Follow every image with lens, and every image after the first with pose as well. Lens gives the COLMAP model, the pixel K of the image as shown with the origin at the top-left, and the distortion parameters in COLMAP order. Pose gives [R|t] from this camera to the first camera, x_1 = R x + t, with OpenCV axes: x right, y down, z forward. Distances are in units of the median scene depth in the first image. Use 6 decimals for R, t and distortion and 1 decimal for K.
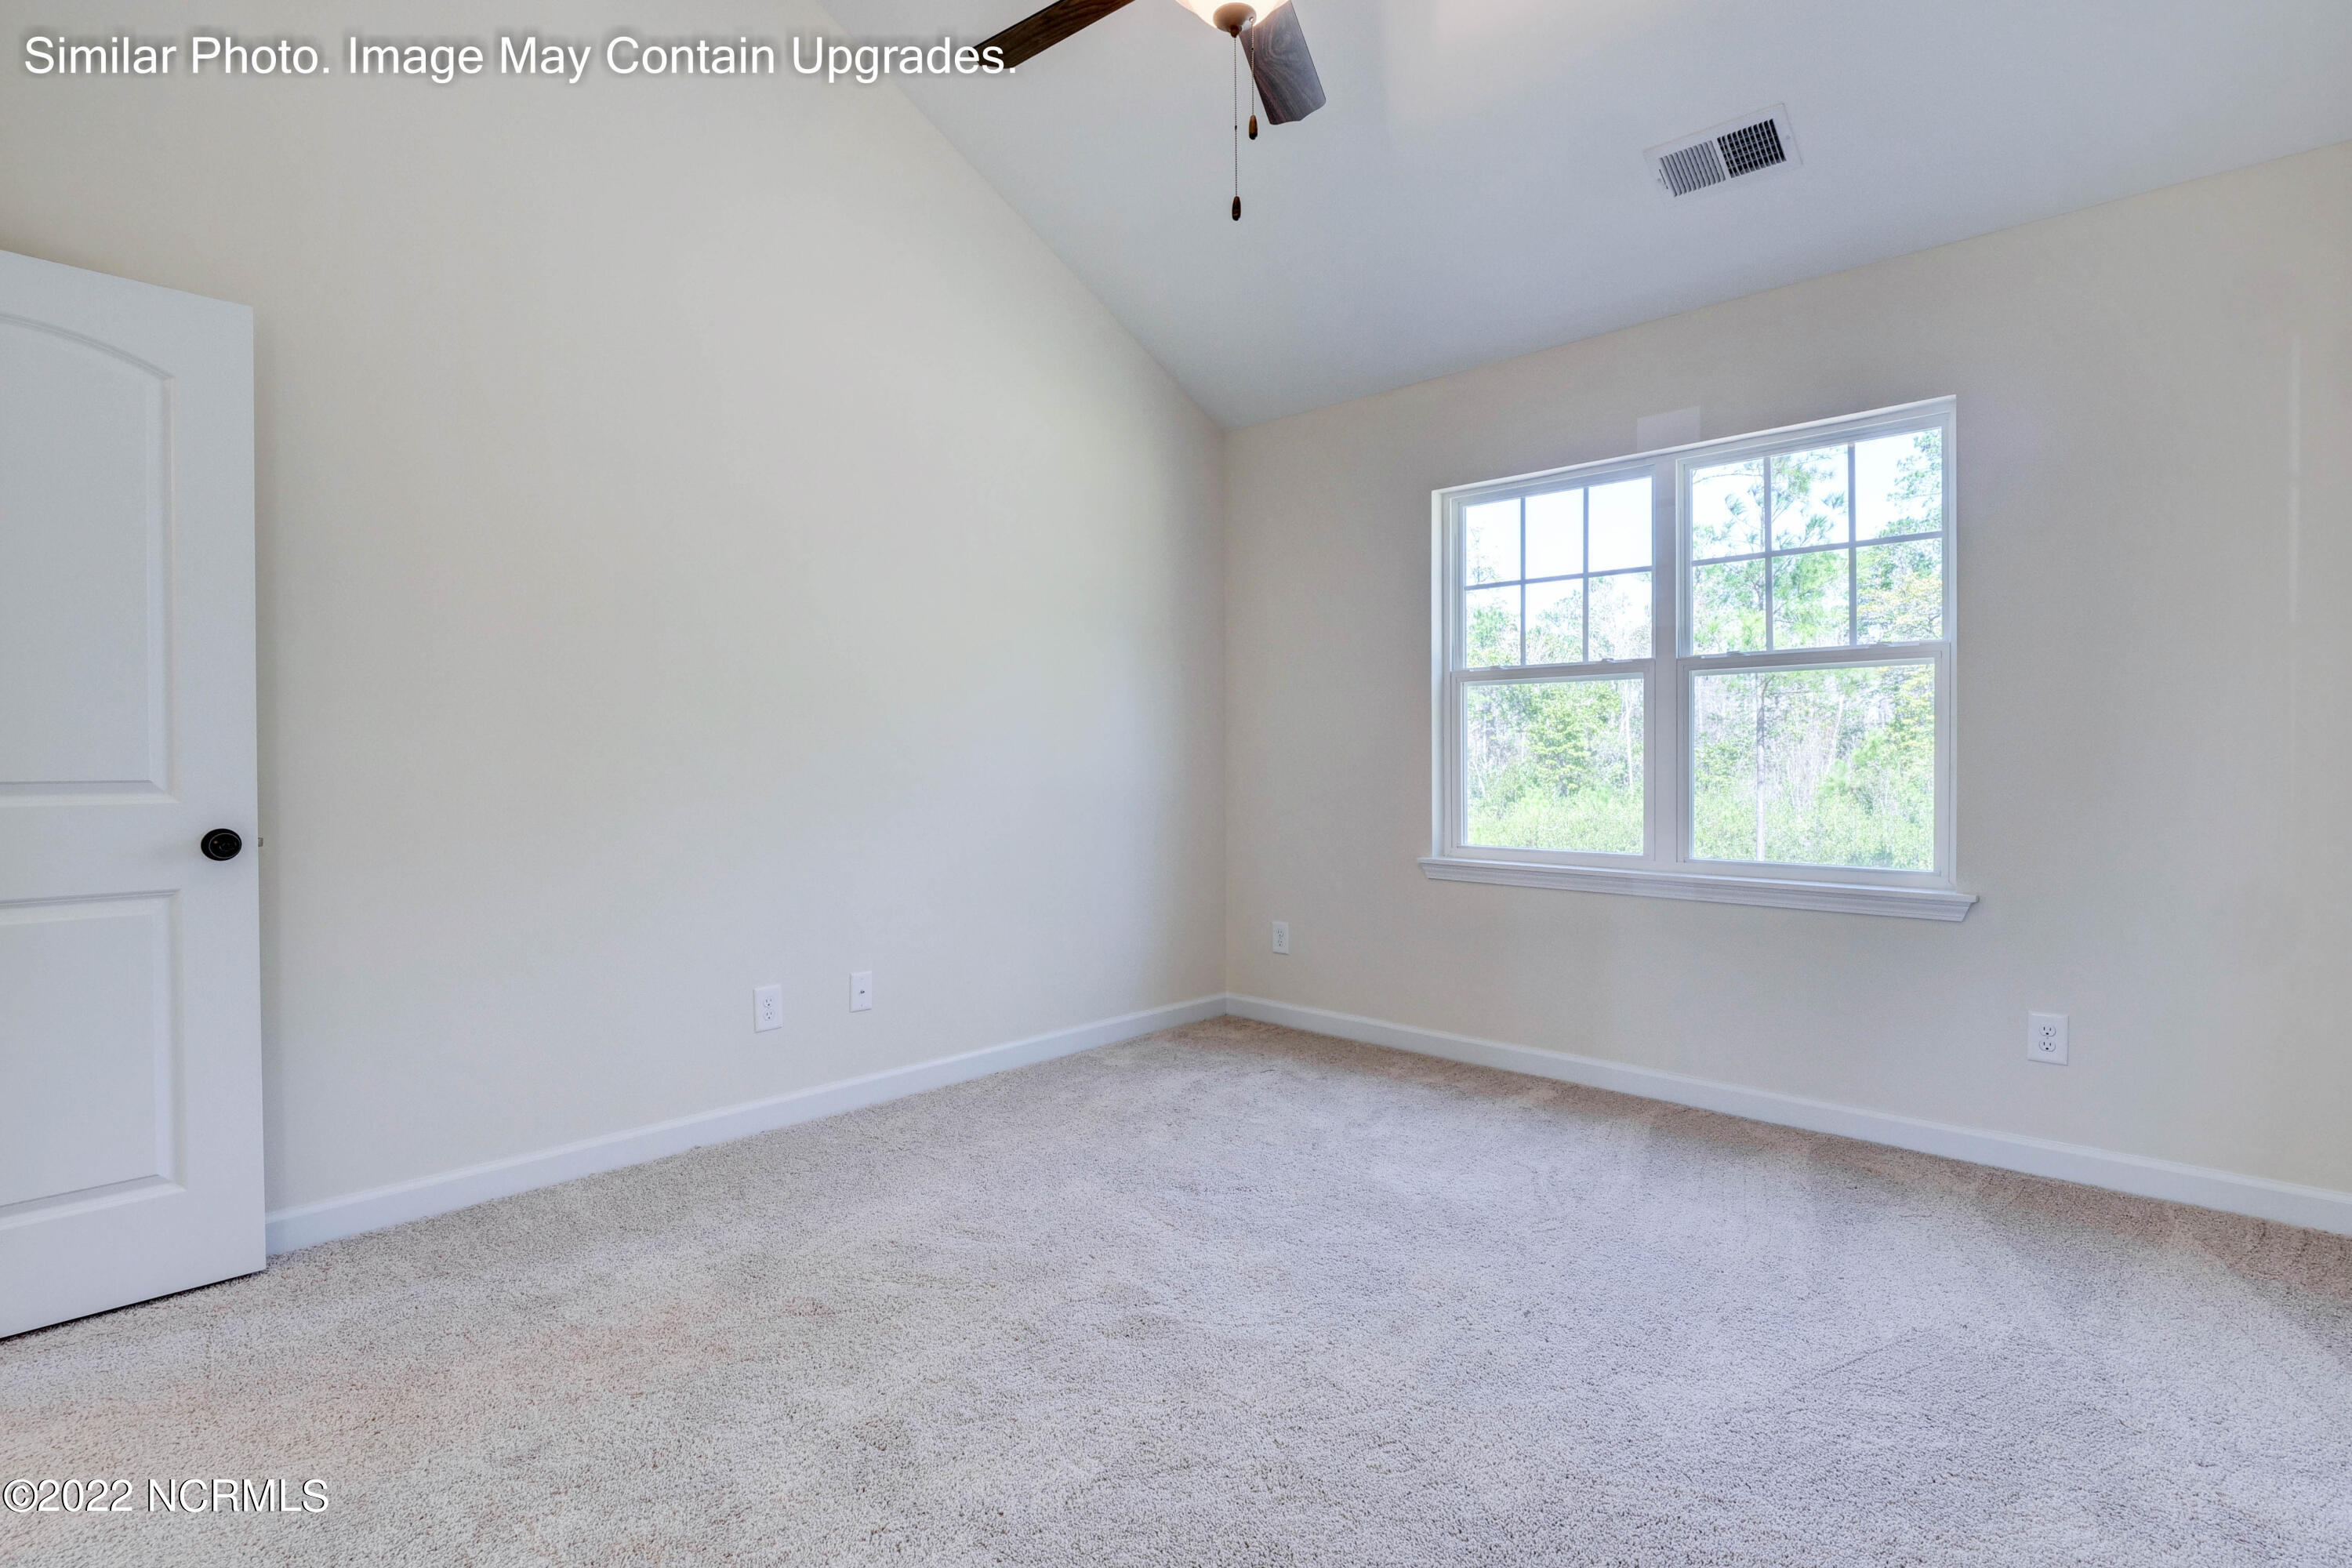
lens RADIAL K [[1140.5, 0, 1173.3], [0, 1140.5, 768.7], [0, 0, 1]] dist [-0.004334, -0.001234]
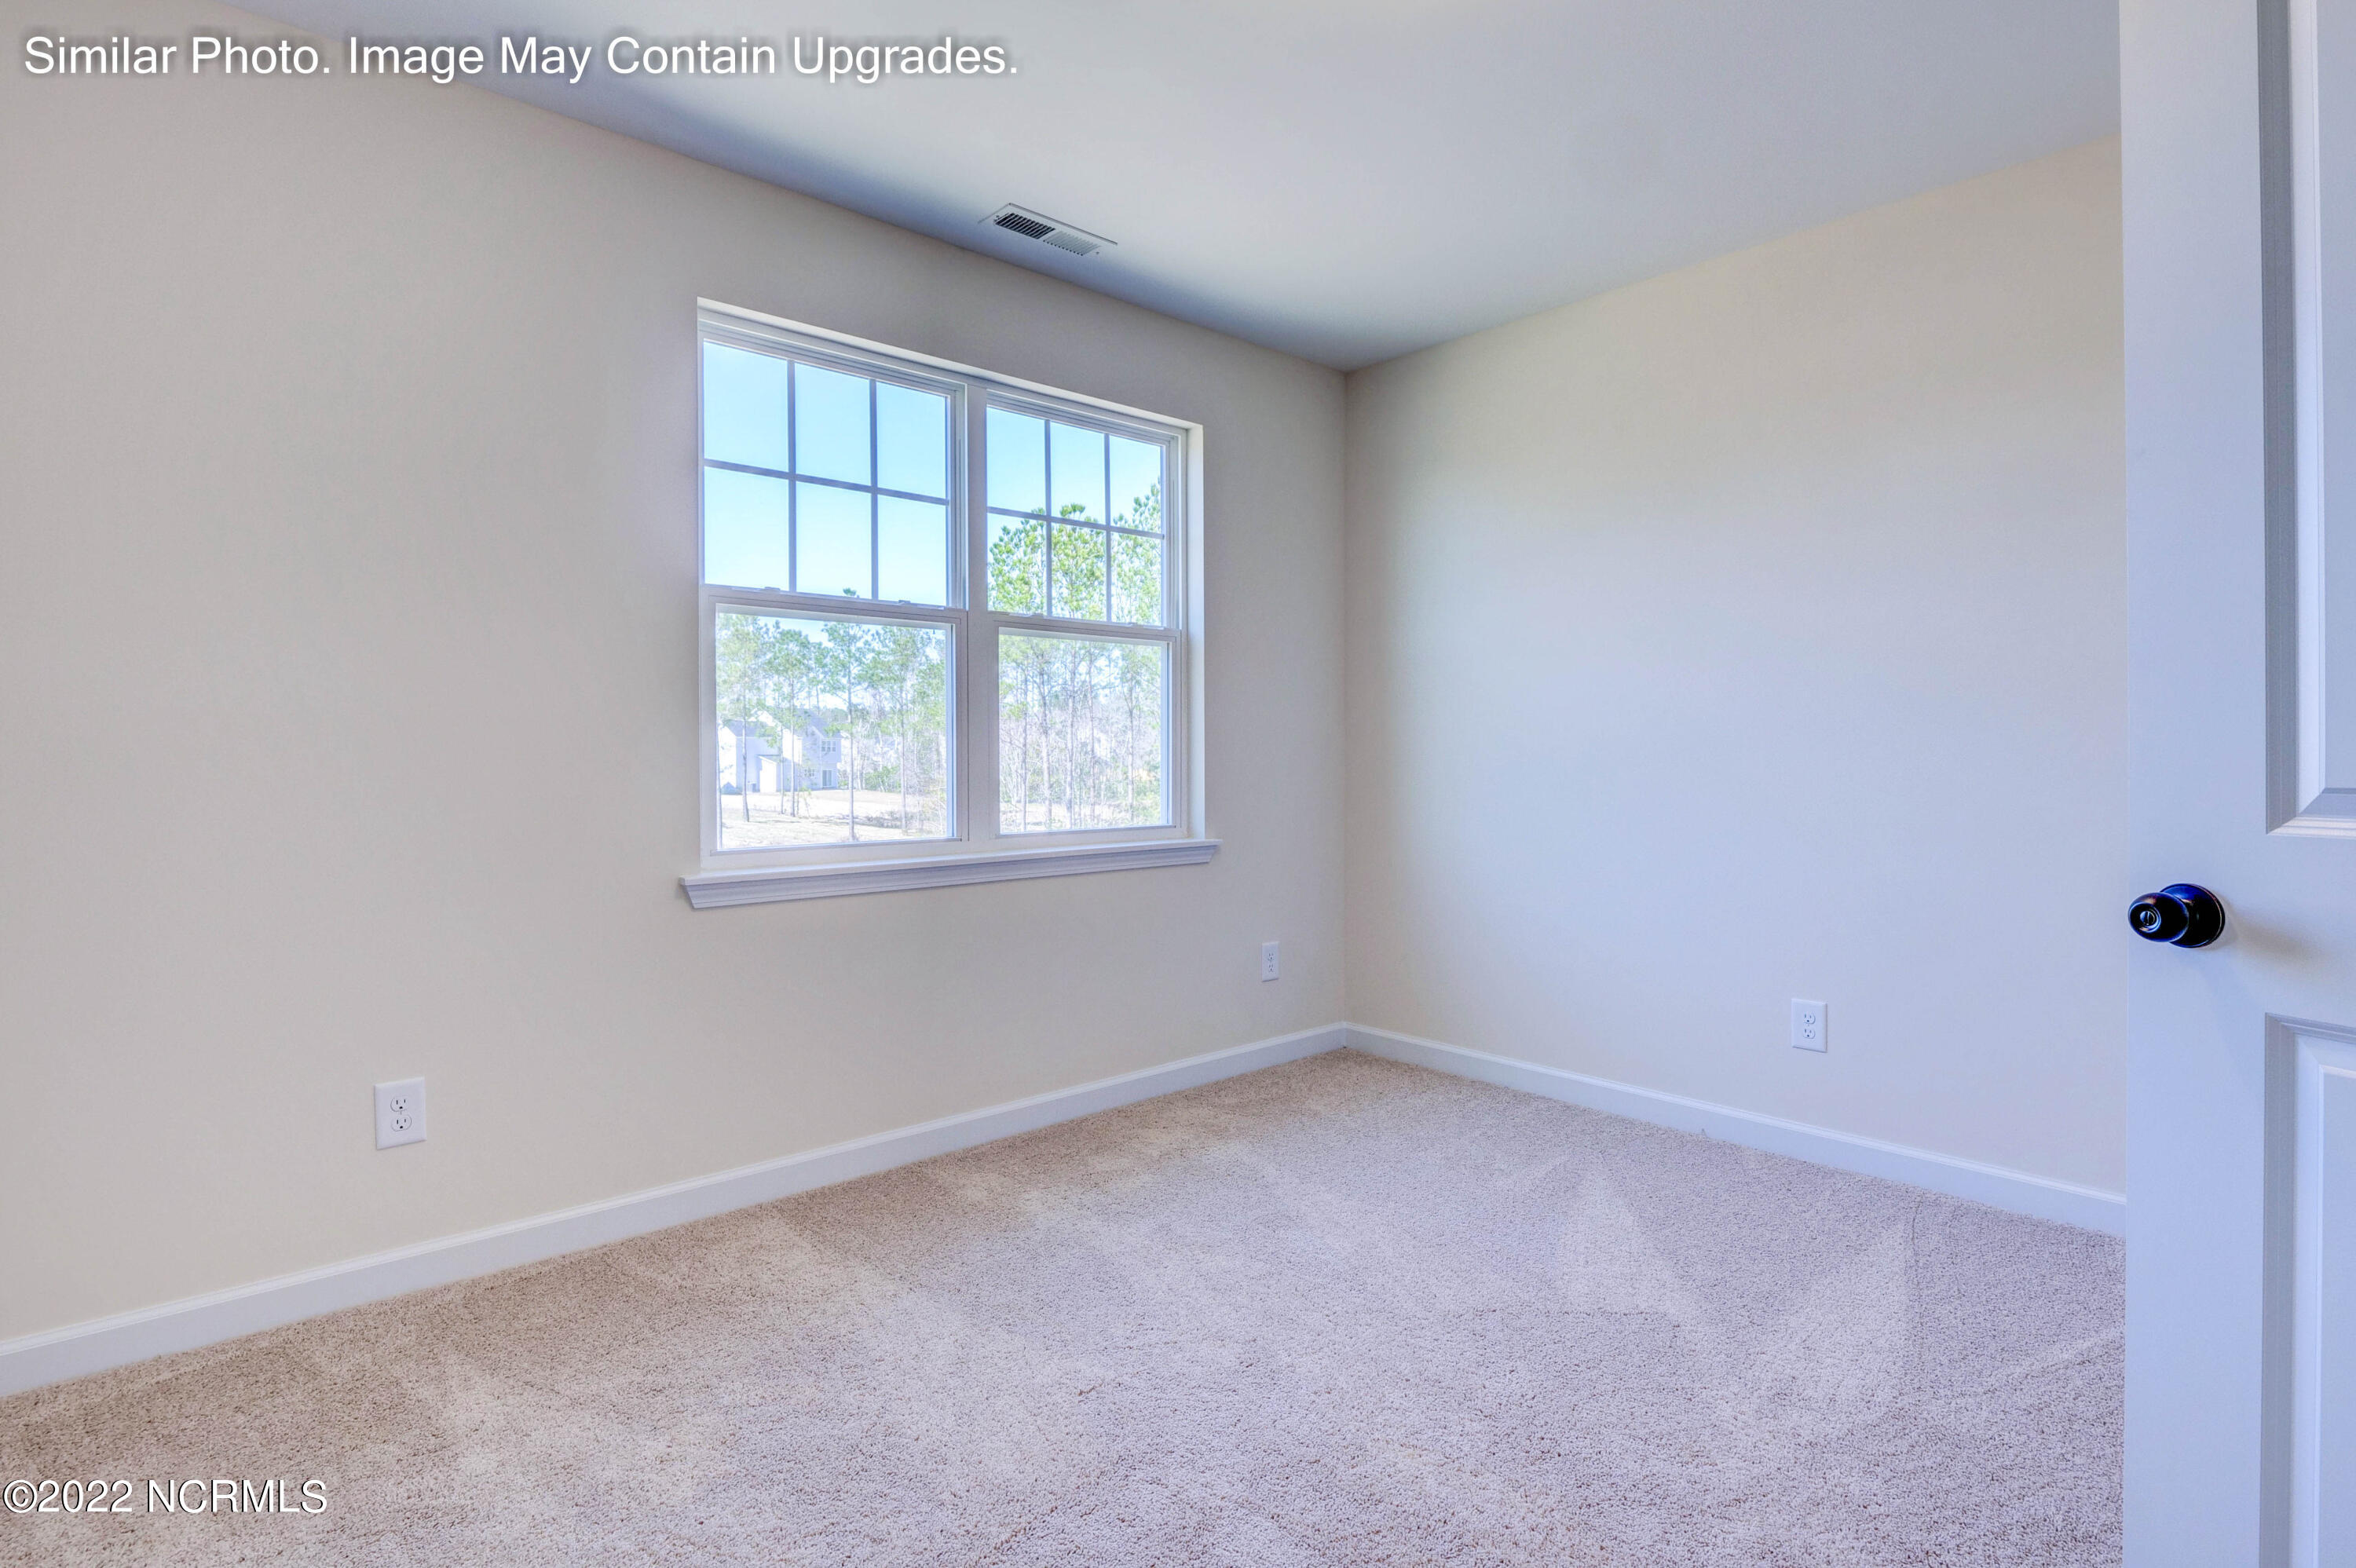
lens RADIAL K [[1142.3, 0, 1175.2], [0, 1142.3, 768.6], [0, 0, 1]] dist [-0.004334, -0.001234]
pose [[0.091958, -0.003785, 0.995756, -0.435979], [0.012914, 0.999913, 0.002608, 0.026134], [-0.995679, 0.012620, 0.091999, 0.760693]]
